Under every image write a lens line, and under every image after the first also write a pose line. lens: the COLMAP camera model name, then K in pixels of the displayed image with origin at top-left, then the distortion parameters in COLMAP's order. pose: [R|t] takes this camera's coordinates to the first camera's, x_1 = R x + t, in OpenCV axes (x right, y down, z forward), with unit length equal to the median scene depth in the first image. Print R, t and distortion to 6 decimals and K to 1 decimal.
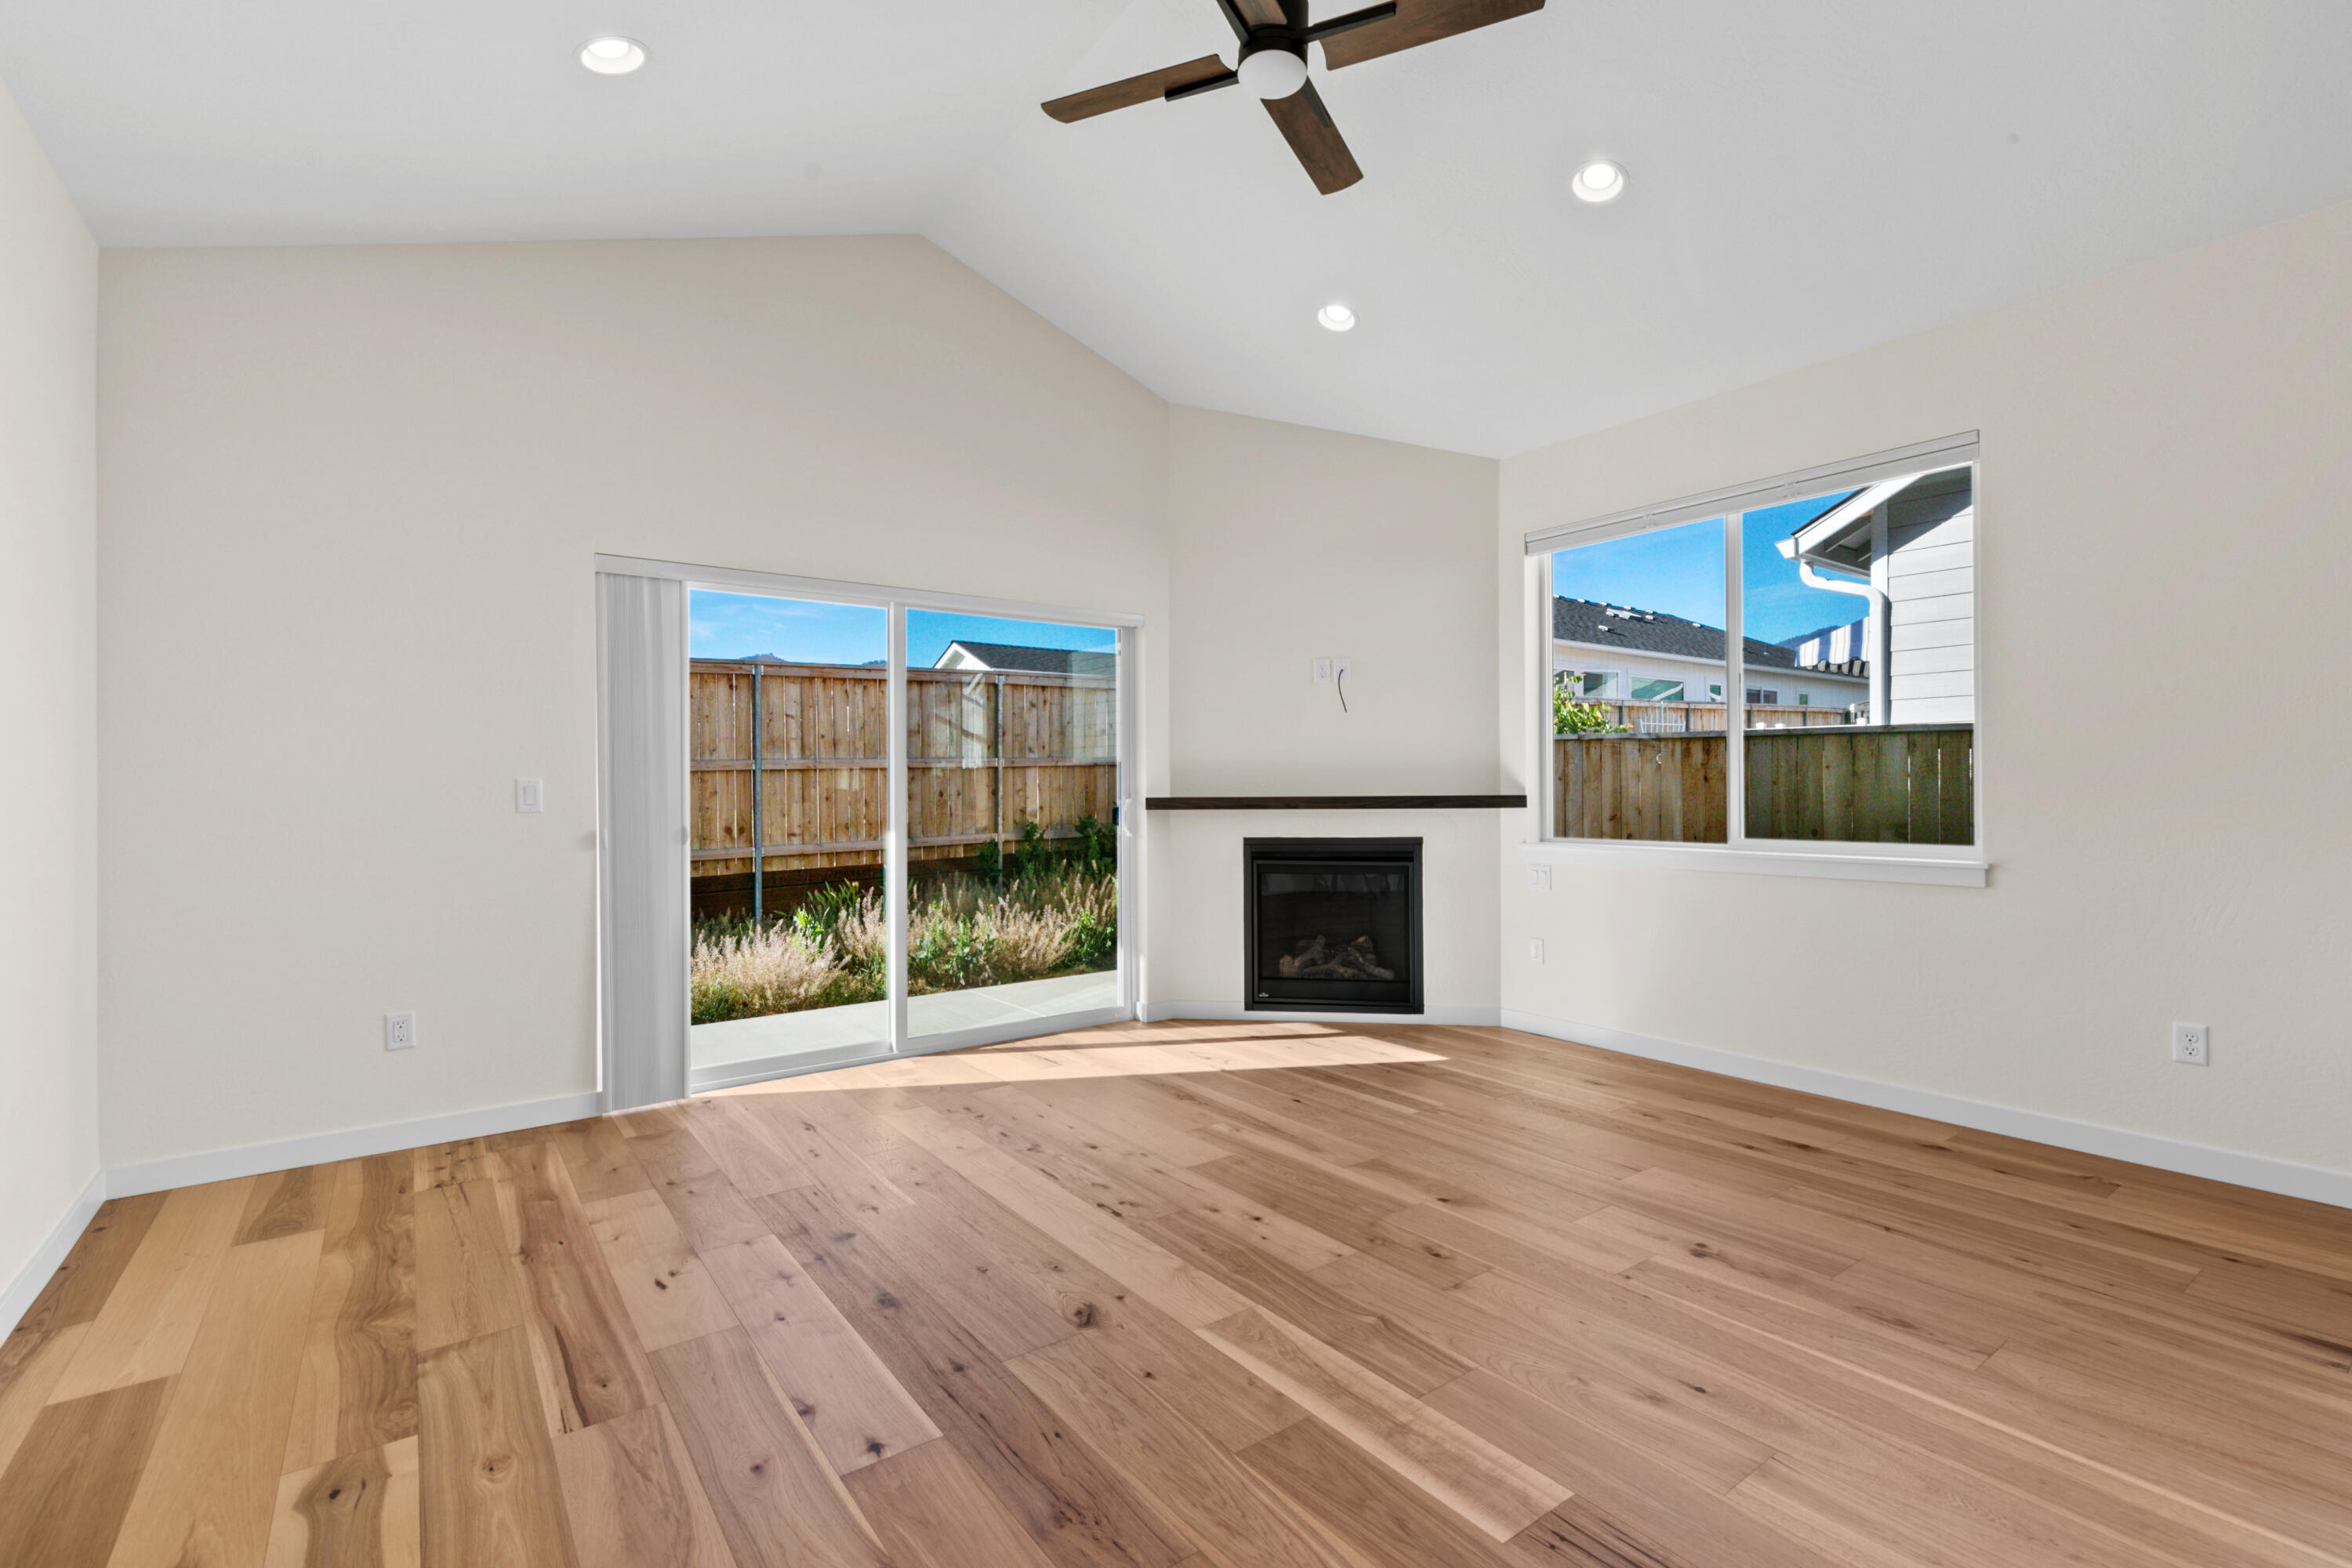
lens RADIAL K [[1060.7, 0, 1177.5], [0, 1060.7, 781.6], [0, 0, 1]] dist [0.001581, -0.000284]
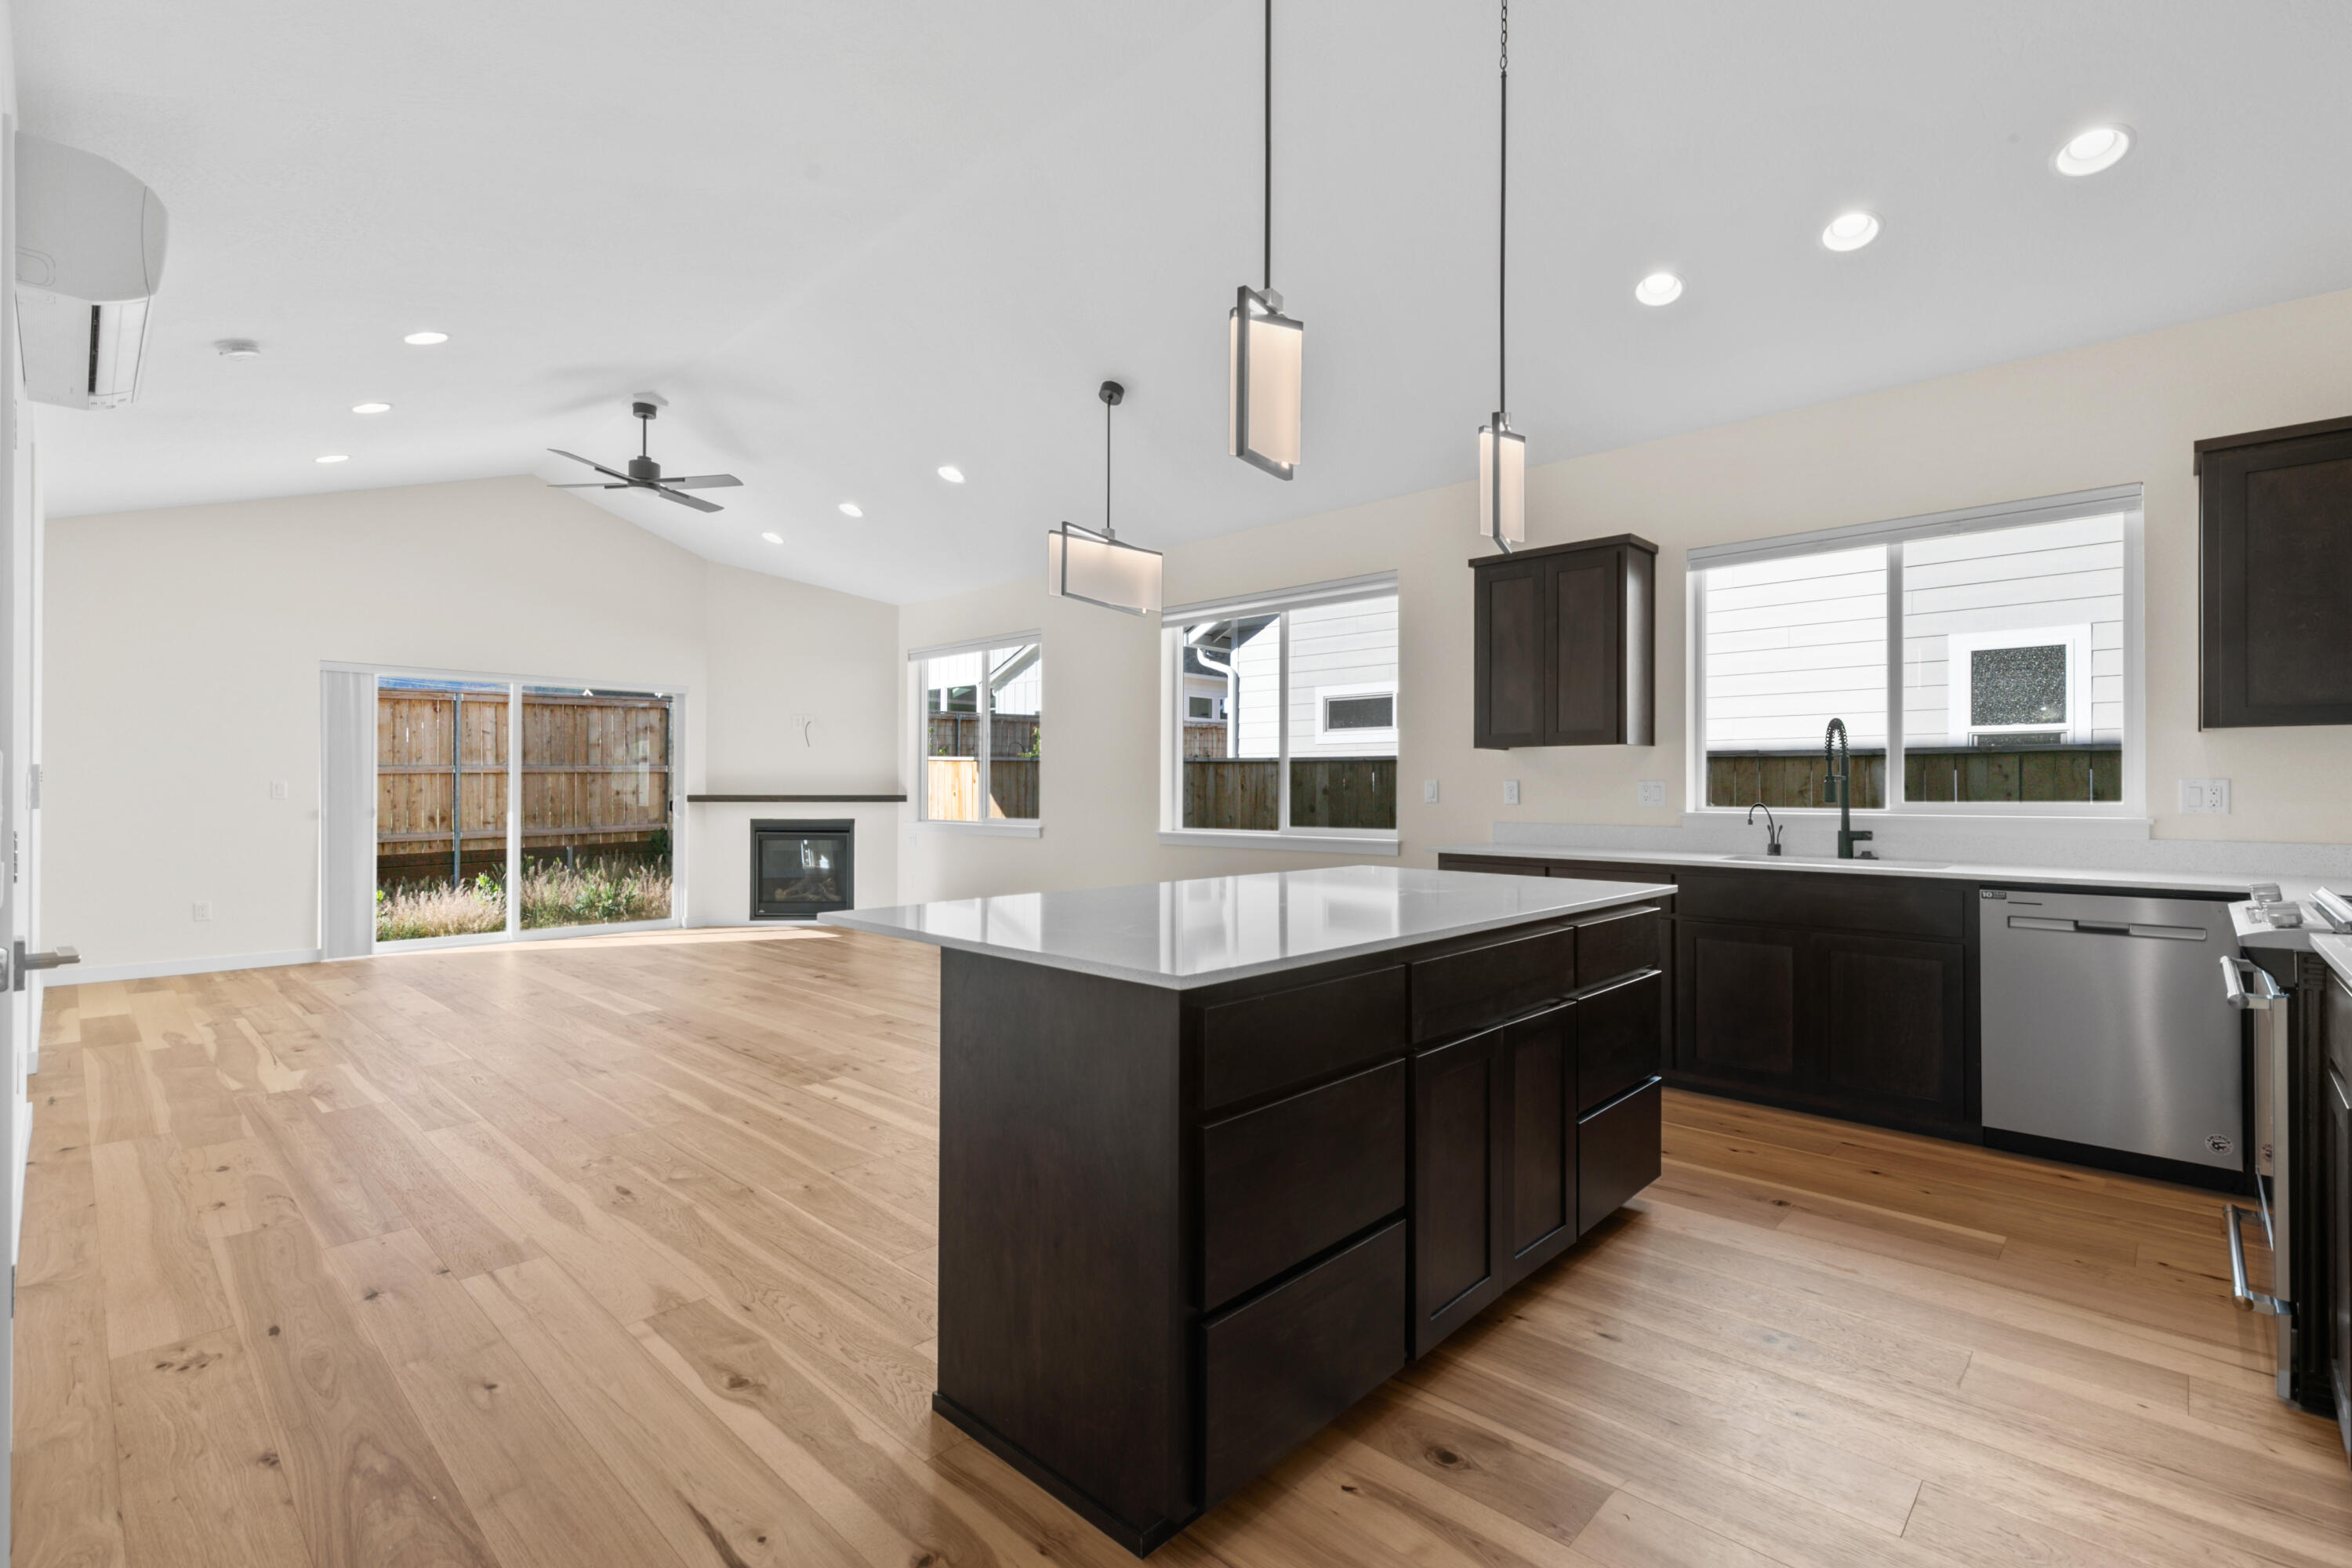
lens RADIAL K [[1060.7, 0, 1187.7], [0, 1060.7, 785.8], [0, 0, 1]] dist [0.001581, -0.000284]
pose [[0.982594, 0.010934, 0.185447, 0.301295], [-0.010858, 0.999940, -0.001426, -0.004000], [-0.185451, -0.000612, 0.982653, -0.555046]]
